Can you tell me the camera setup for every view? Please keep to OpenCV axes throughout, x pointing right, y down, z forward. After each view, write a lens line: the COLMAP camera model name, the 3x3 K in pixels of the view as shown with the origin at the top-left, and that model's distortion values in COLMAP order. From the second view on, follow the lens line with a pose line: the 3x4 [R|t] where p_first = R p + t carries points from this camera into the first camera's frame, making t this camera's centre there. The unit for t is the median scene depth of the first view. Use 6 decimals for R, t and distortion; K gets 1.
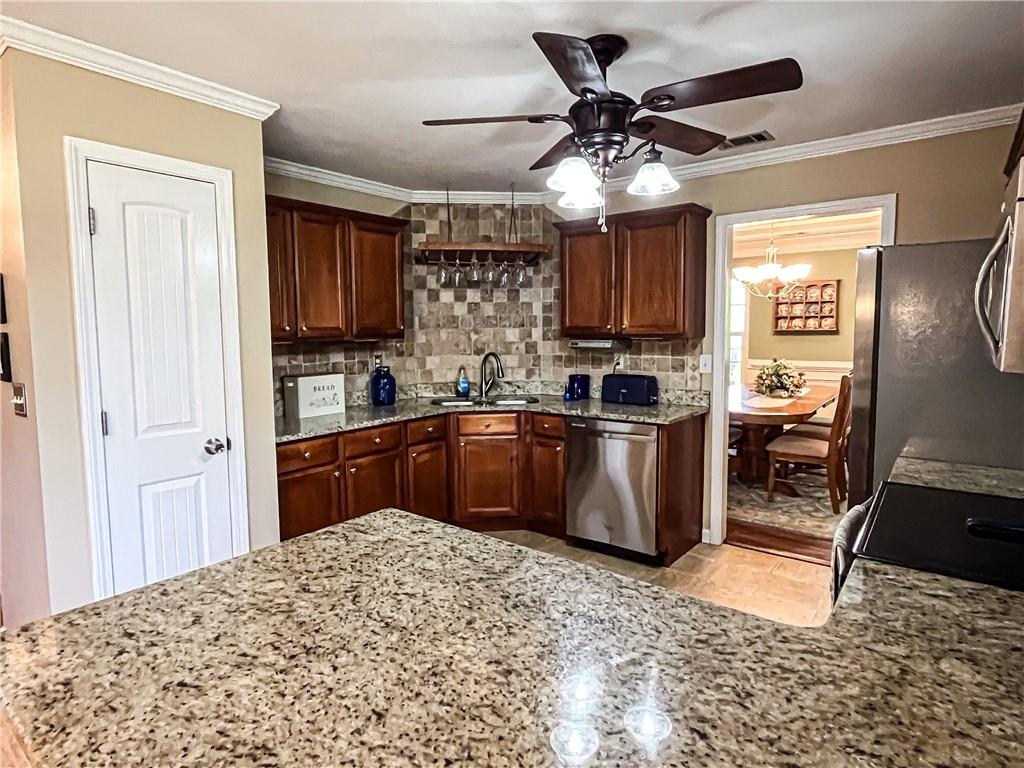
lens RADIAL K [[564.3, 0, 512.3], [0, 564.3, 375.1], [0, 0, 1]] dist [-0.003118, 0.000270]
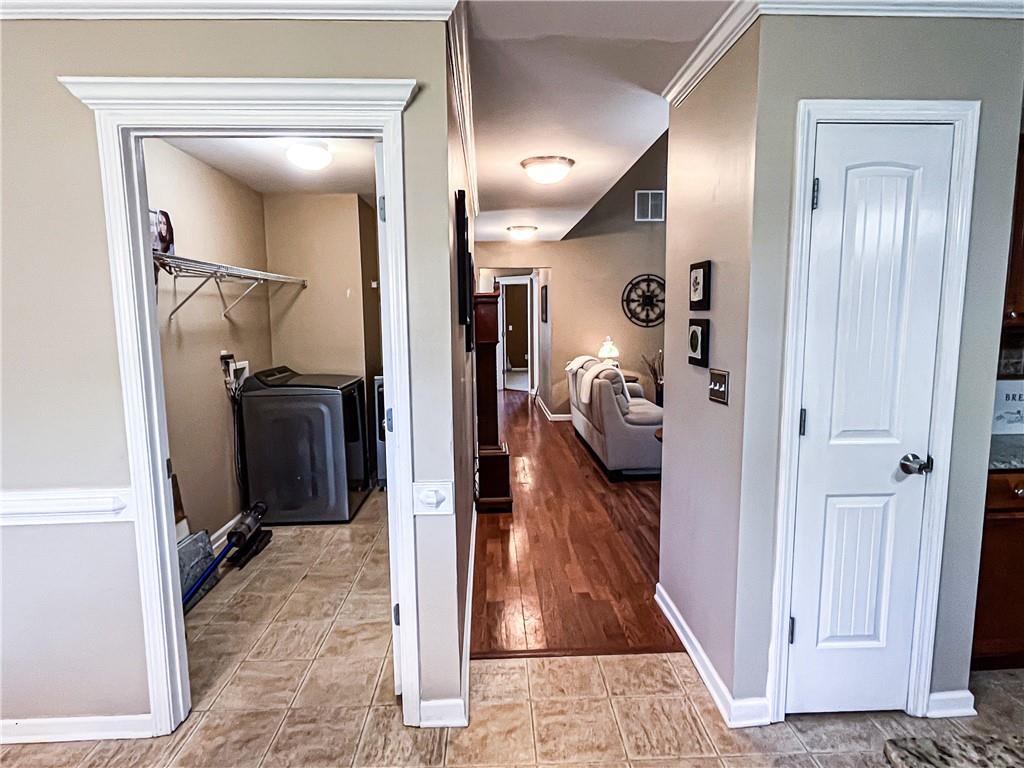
lens RADIAL K [[564.3, 0, 512.0], [0, 564.3, 382.0], [0, 0, 1]] dist [-0.003118, 0.000270]
pose [[0.646315, 0.092834, -0.757403, -0.183239], [-0.061040, 0.995681, 0.069952, -0.006316], [0.760626, 0.001020, 0.649190, 0.033497]]
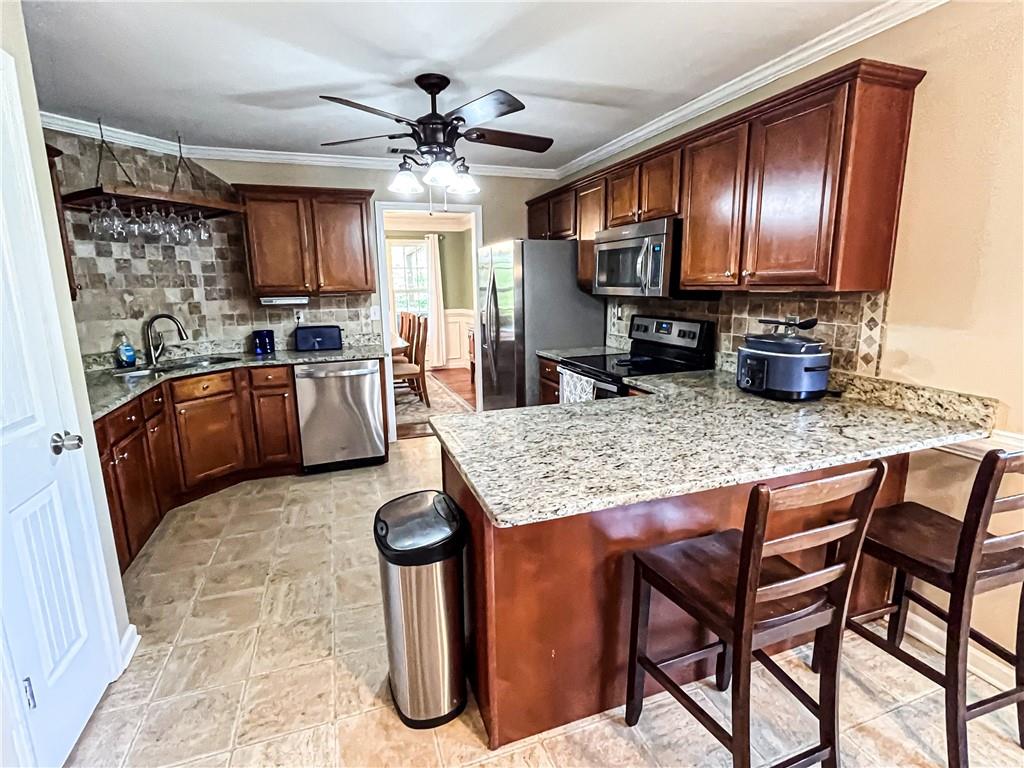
lens RADIAL K [[493.0, 0, 510.7], [0, 493.0, 378.8], [0, 0, 1]] dist [-0.009246, 0.002203]
pose [[0.530582, -0.159036, 0.832581, -0.447461], [0.082012, 0.987264, 0.136320, 0.001247], [-0.843657, -0.004047, 0.536867, 0.088801]]
